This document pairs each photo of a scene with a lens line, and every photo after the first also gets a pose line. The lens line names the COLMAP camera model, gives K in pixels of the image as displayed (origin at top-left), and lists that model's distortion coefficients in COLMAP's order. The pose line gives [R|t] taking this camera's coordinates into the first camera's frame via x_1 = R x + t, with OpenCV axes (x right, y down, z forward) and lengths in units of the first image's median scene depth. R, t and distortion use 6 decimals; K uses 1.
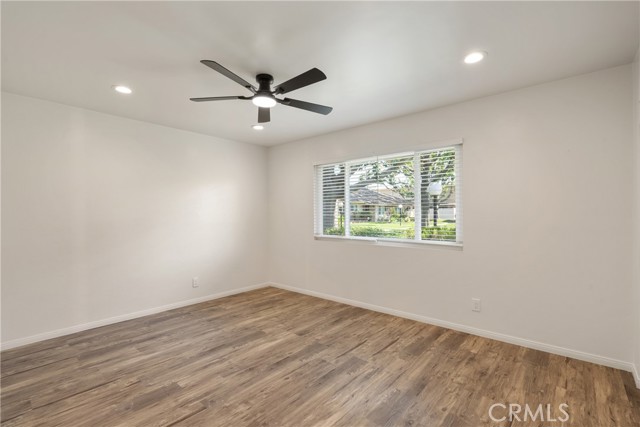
lens RADIAL K [[287.5, 0, 319.8], [0, 287.5, 214.0], [0, 0, 1]] dist [-0.003810, 0.001990]
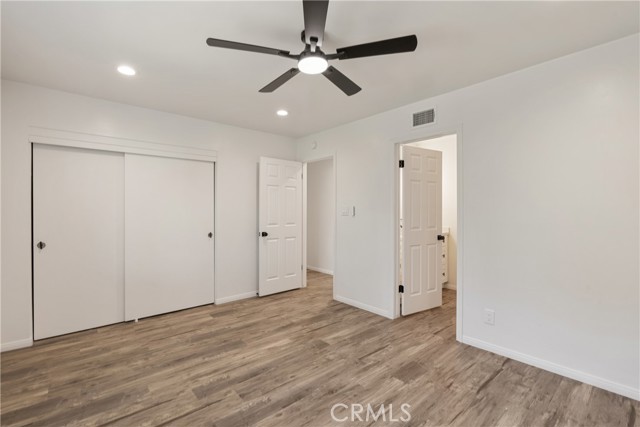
lens RADIAL K [[287.5, 0, 320.1], [0, 287.5, 211.7], [0, 0, 1]] dist [-0.003810, 0.001990]
pose [[-0.988749, 0.006799, 0.149429, -0.358448], [0.007125, 0.999973, 0.001645, 0.007798], [-0.149414, 0.002691, -0.988771, 1.956641]]
